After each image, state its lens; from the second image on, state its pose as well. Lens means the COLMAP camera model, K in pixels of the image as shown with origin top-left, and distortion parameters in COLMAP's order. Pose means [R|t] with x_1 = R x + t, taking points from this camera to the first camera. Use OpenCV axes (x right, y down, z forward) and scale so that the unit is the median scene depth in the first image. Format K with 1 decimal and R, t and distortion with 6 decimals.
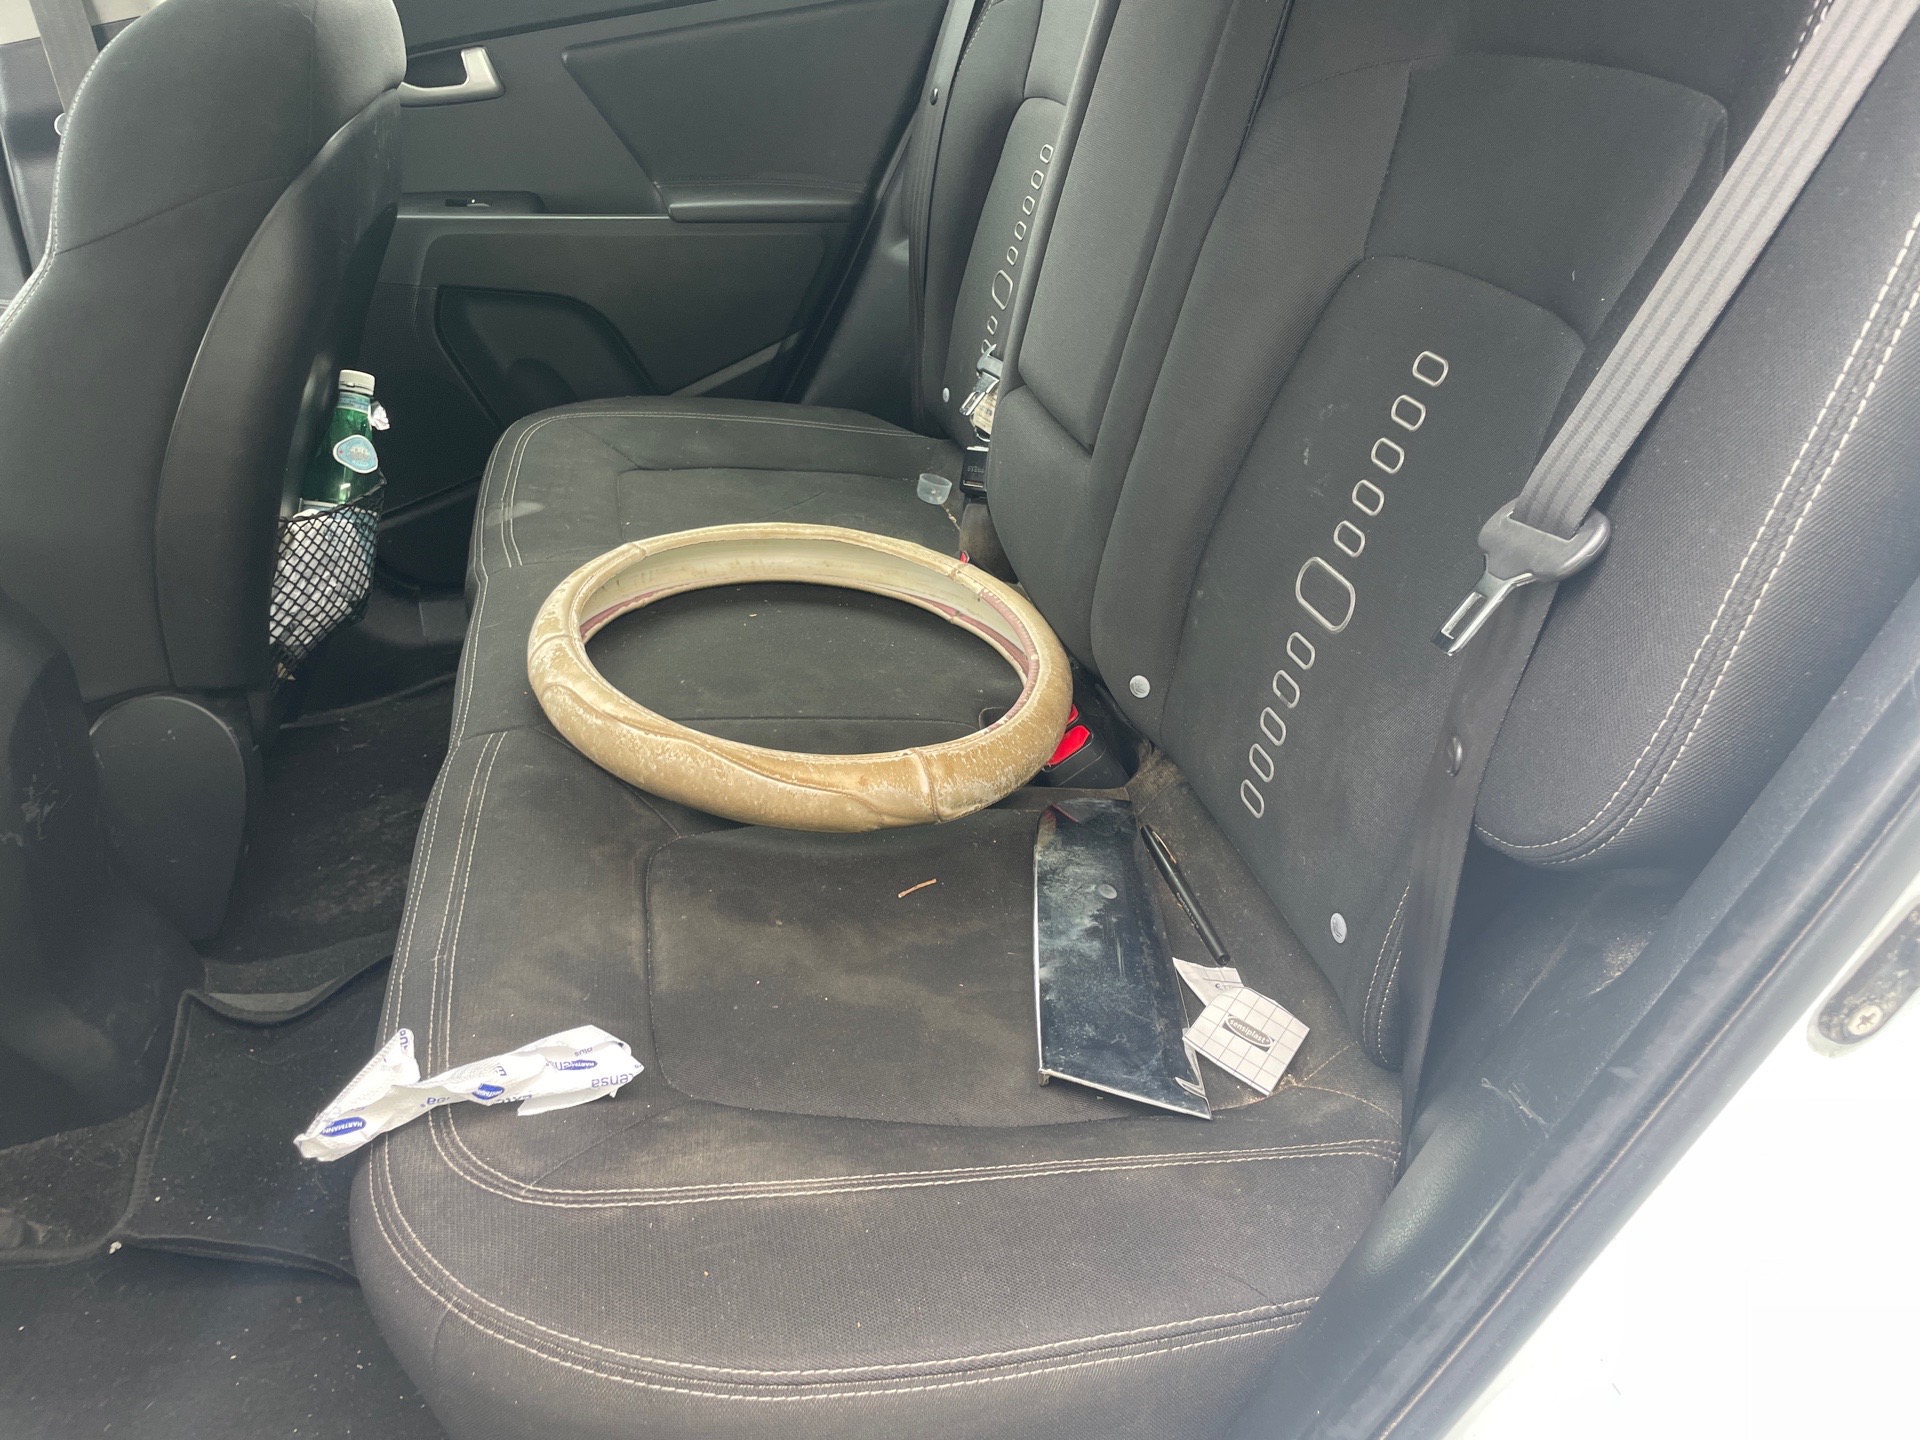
lens RADIAL K [[1451.0, 0, 948.5], [0, 1451.0, 710.7], [0, 0, 1]] dist [0.085150, -0.114596]
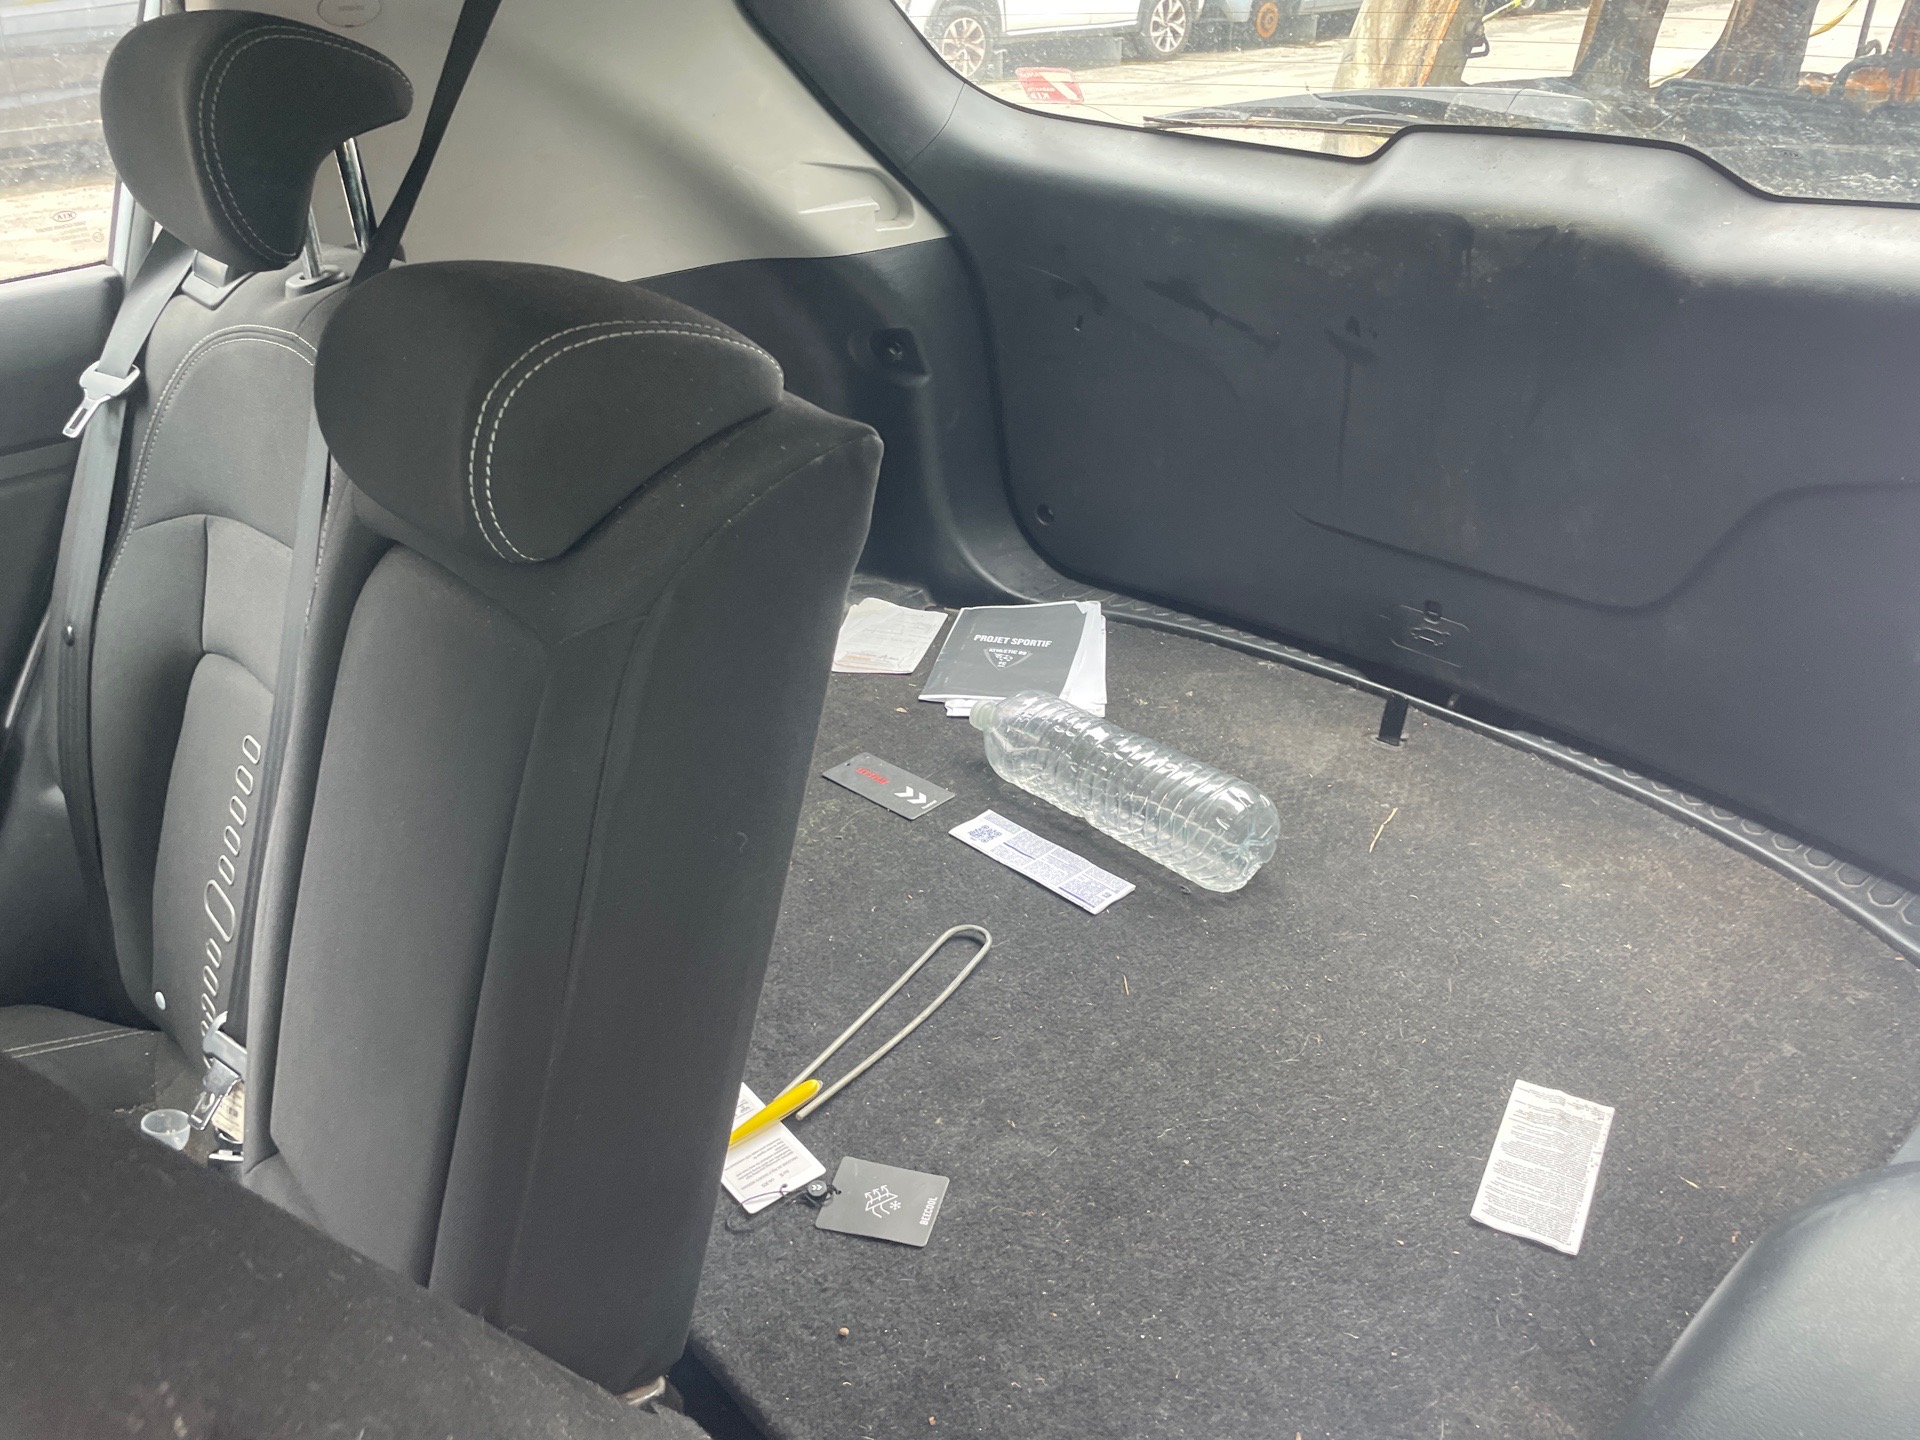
lens RADIAL K [[1451.0, 0, 948.5], [0, 1451.0, 710.7], [0, 0, 1]] dist [0.085150, -0.114596]
pose [[0.874982, -0.168876, 0.453749, 0.039873], [0.202758, 0.978865, -0.026672, -0.301544], [-0.439655, 0.115339, 0.890730, 0.152253]]
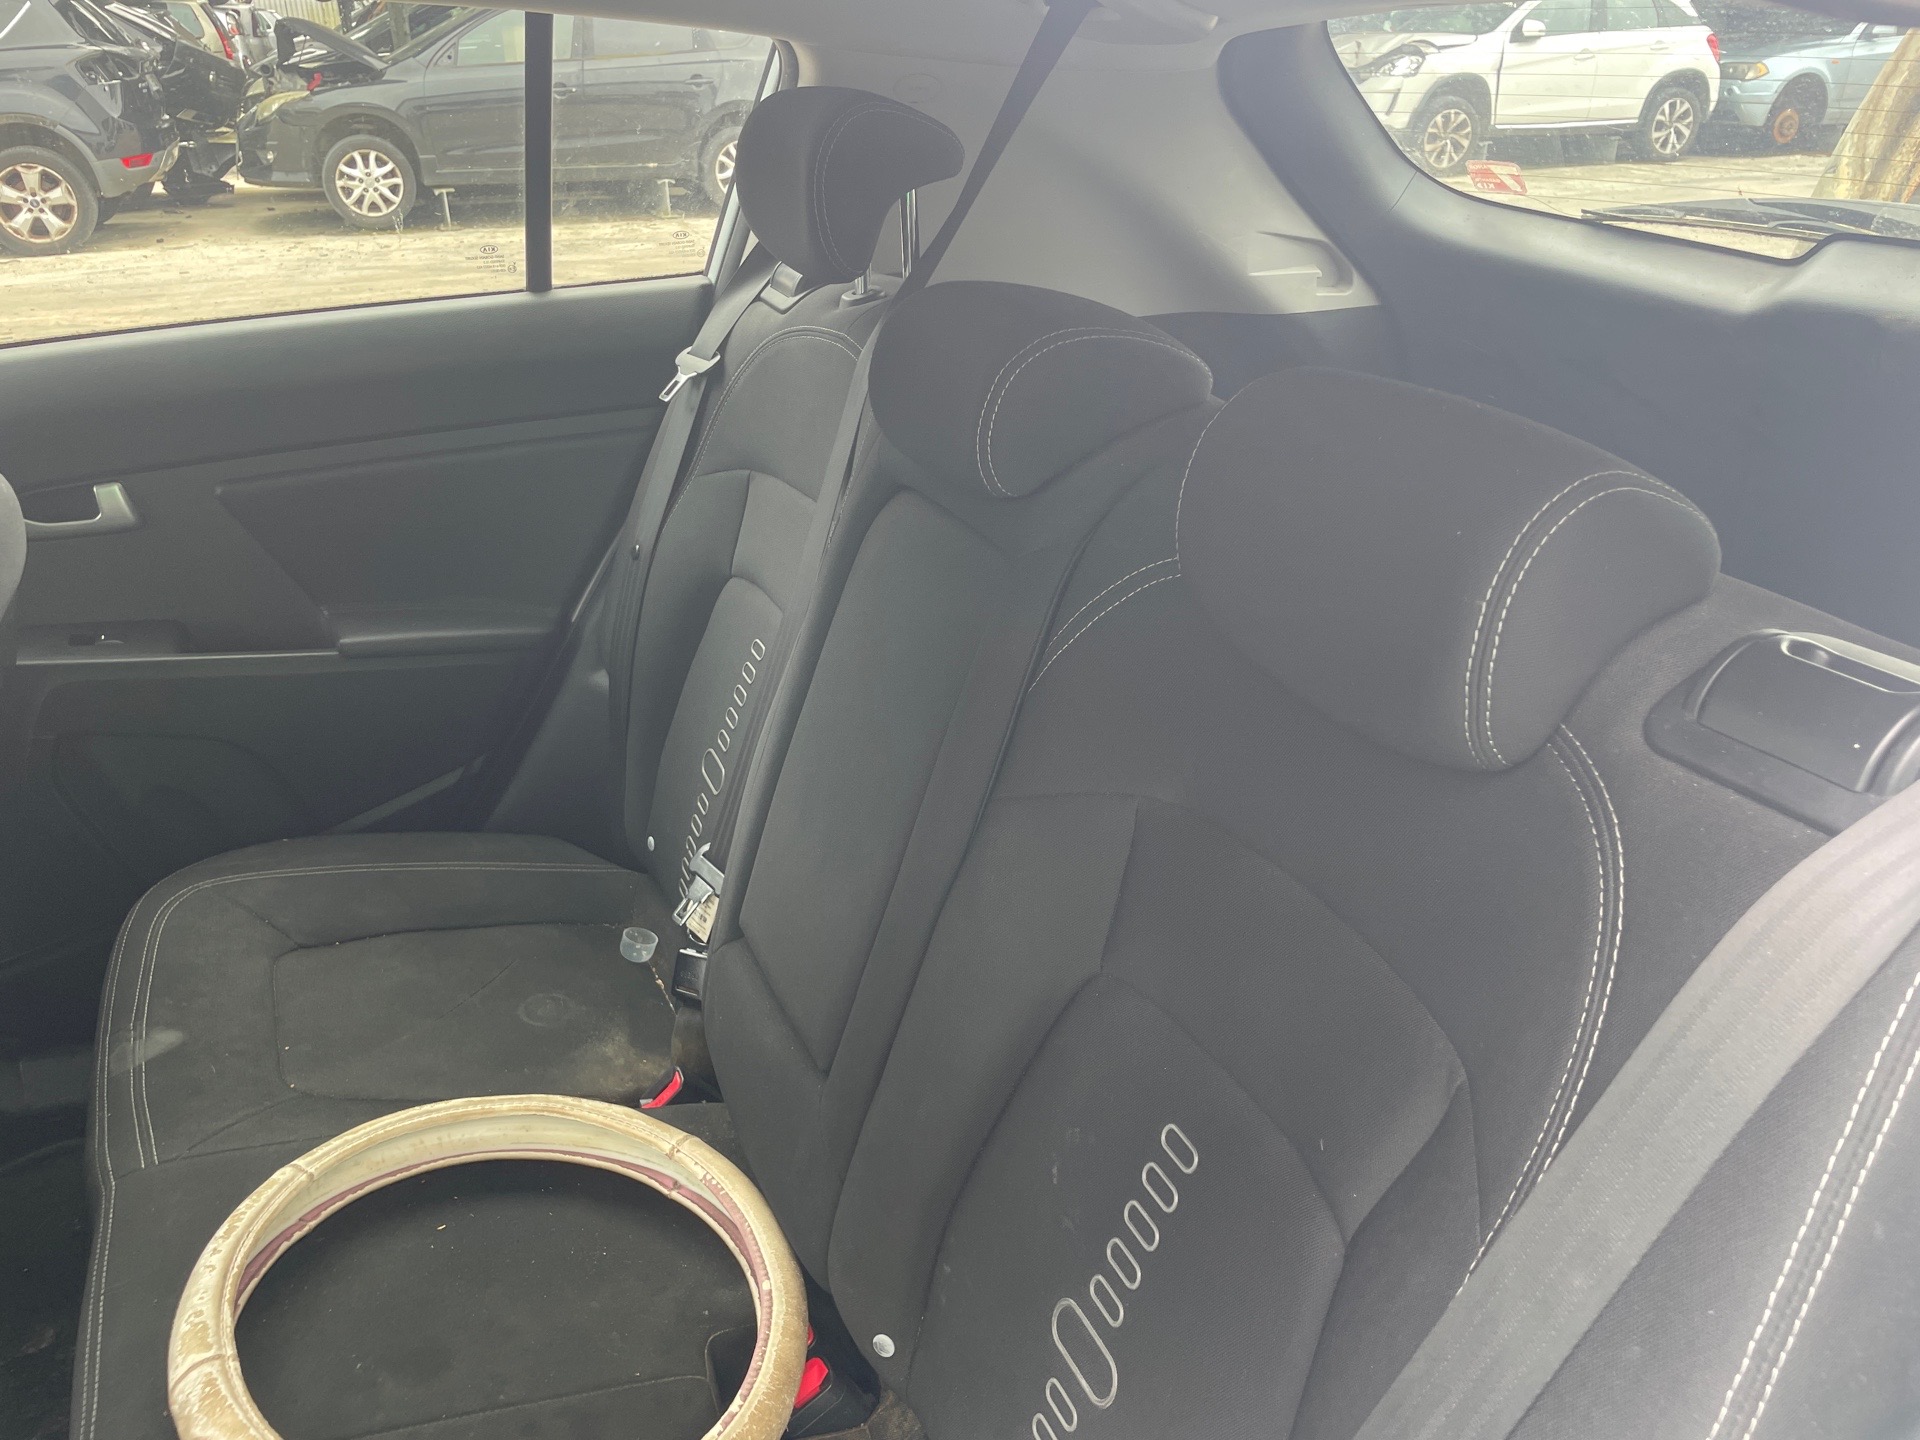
lens RADIAL K [[1453.0, 0, 967.5], [0, 1453.0, 721.1], [0, 0, 1]] dist [0.086650, -0.109966]
pose [[0.973409, -0.010204, 0.228845, -0.020480], [0.032831, 0.994908, -0.095286, -0.230223], [-0.226708, 0.100265, 0.968788, 0.018106]]
